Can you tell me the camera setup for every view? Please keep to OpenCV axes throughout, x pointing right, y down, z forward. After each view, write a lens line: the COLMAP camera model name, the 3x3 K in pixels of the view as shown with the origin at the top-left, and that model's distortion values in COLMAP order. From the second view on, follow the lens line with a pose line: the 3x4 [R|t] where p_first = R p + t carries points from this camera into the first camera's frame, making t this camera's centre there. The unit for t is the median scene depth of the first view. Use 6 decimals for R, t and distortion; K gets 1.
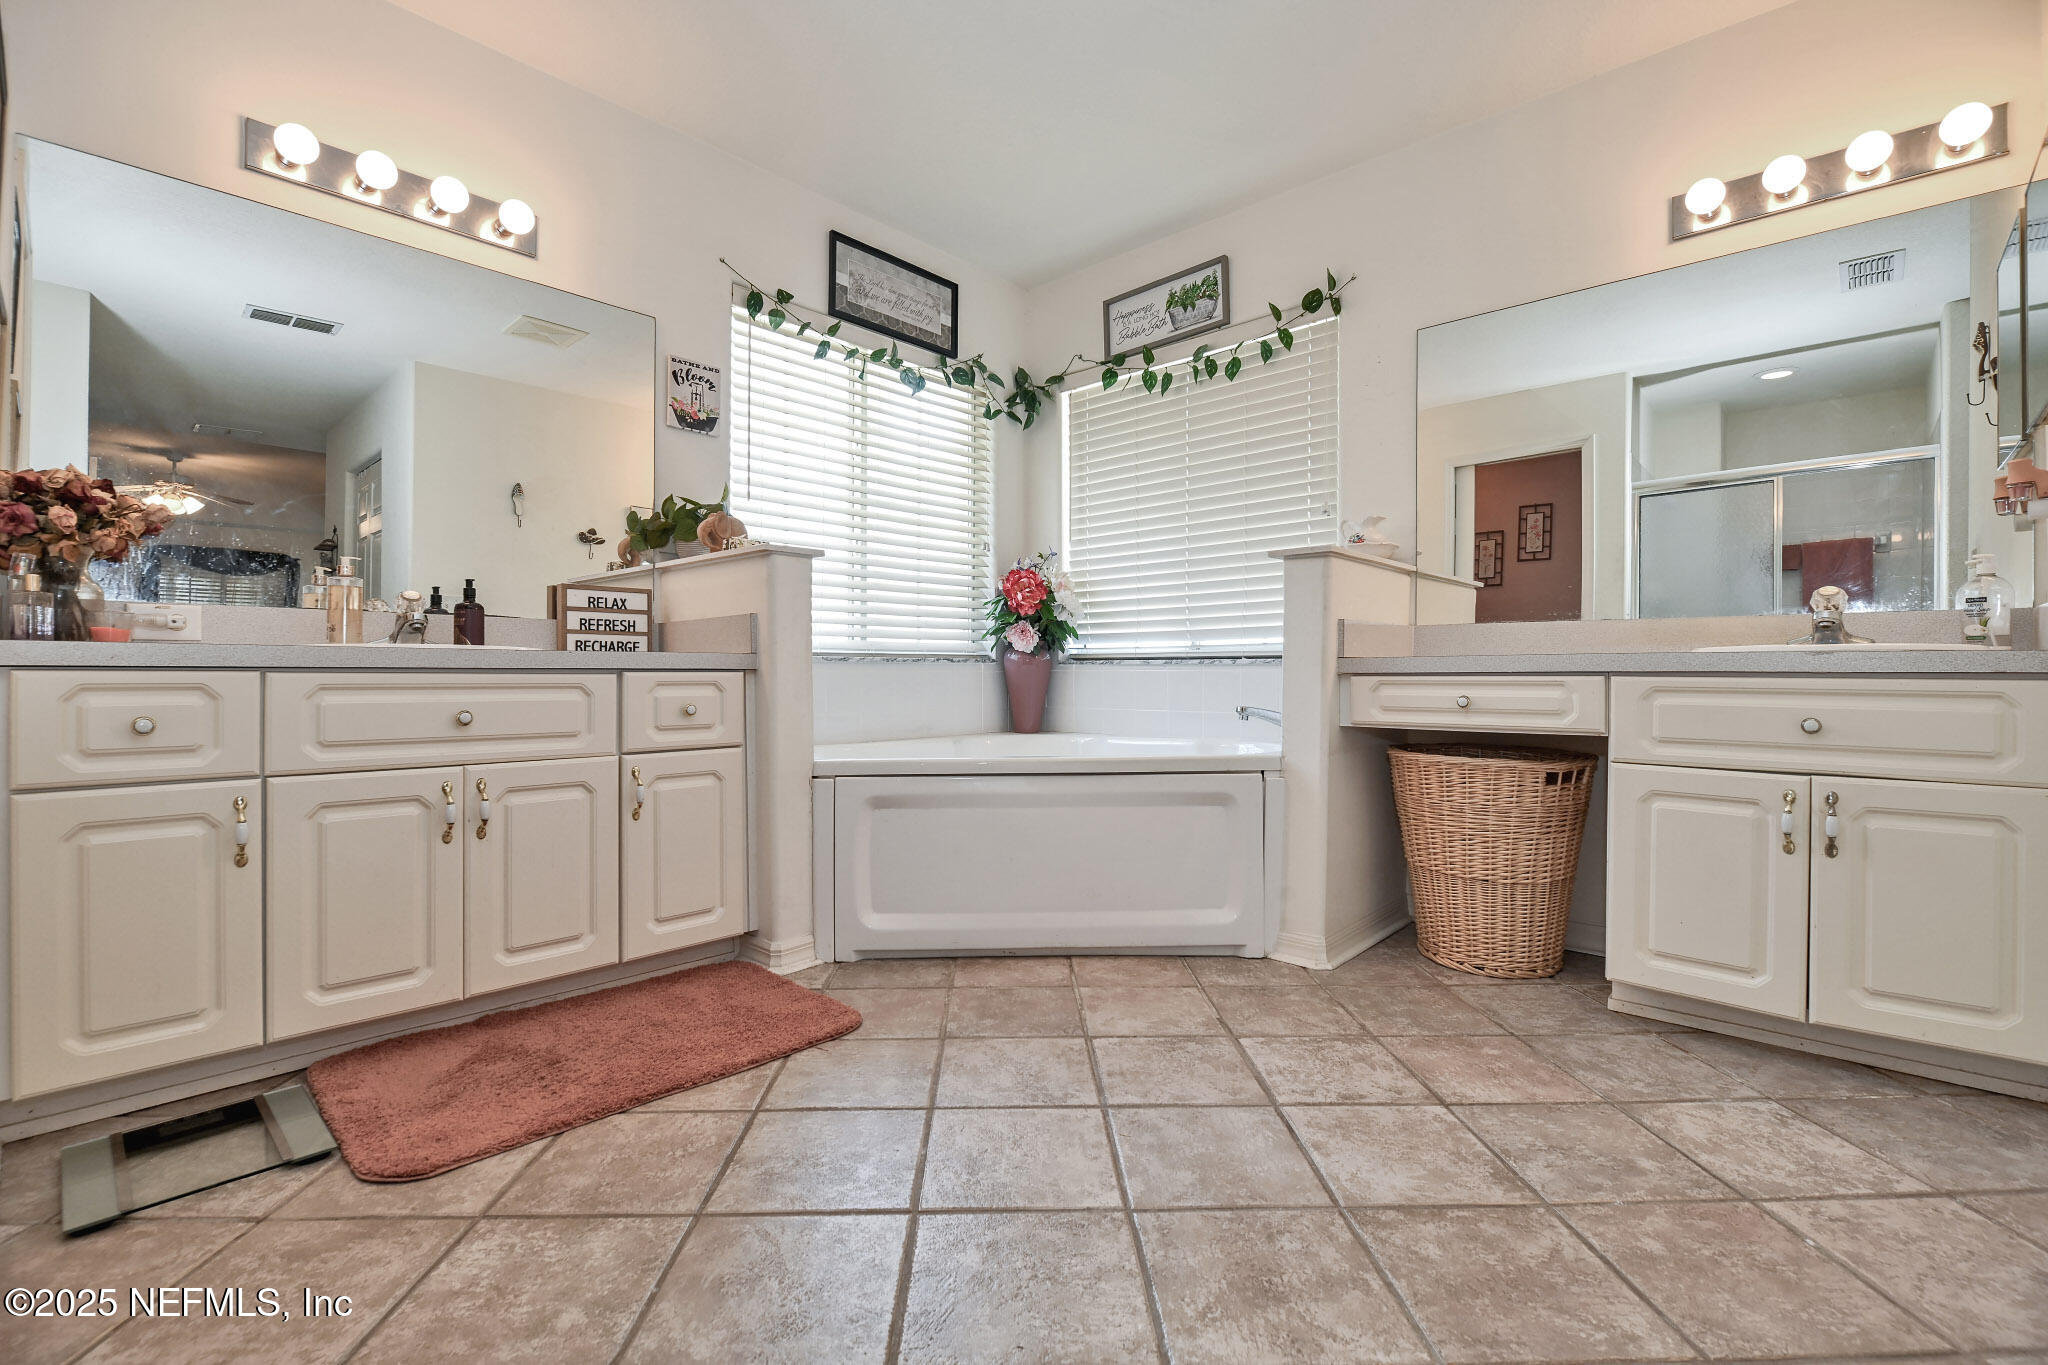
lens RADIAL K [[931.8, 0, 1035.8], [0, 931.8, 646.4], [0, 0, 1]] dist [-0.010952, -0.000790]
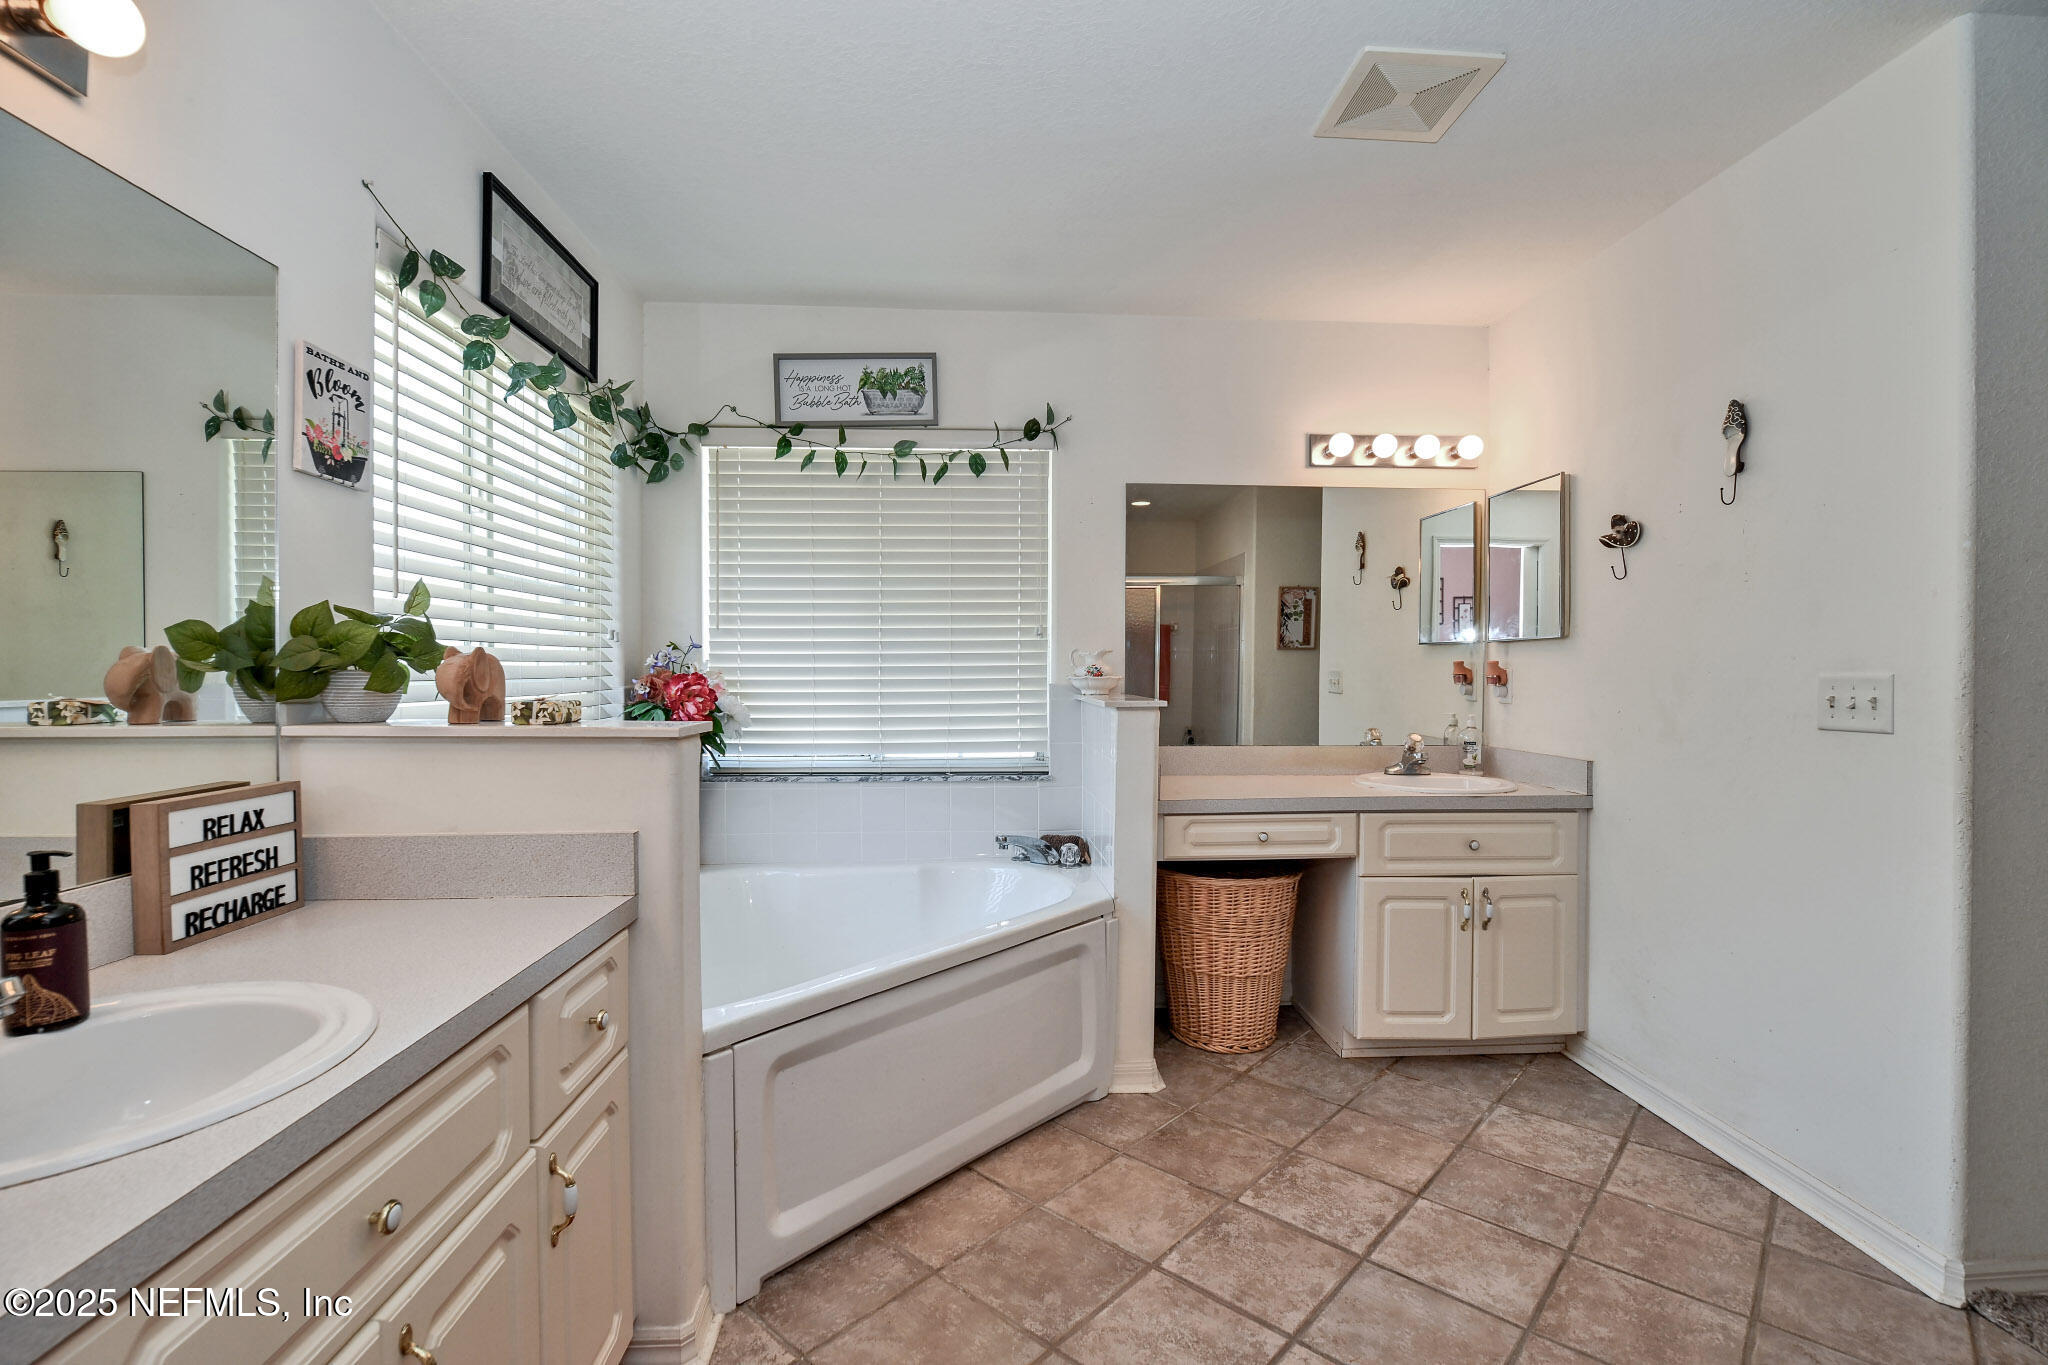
lens RADIAL K [[931.8, 0, 1035.8], [0, 931.8, 646.4], [0, 0, 1]] dist [-0.010952, -0.000790]
pose [[0.681415, 0.012907, 0.731783, -0.525035], [-0.025008, 0.999671, 0.005654, -0.155988], [-0.731470, -0.022153, 0.681514, 0.325858]]
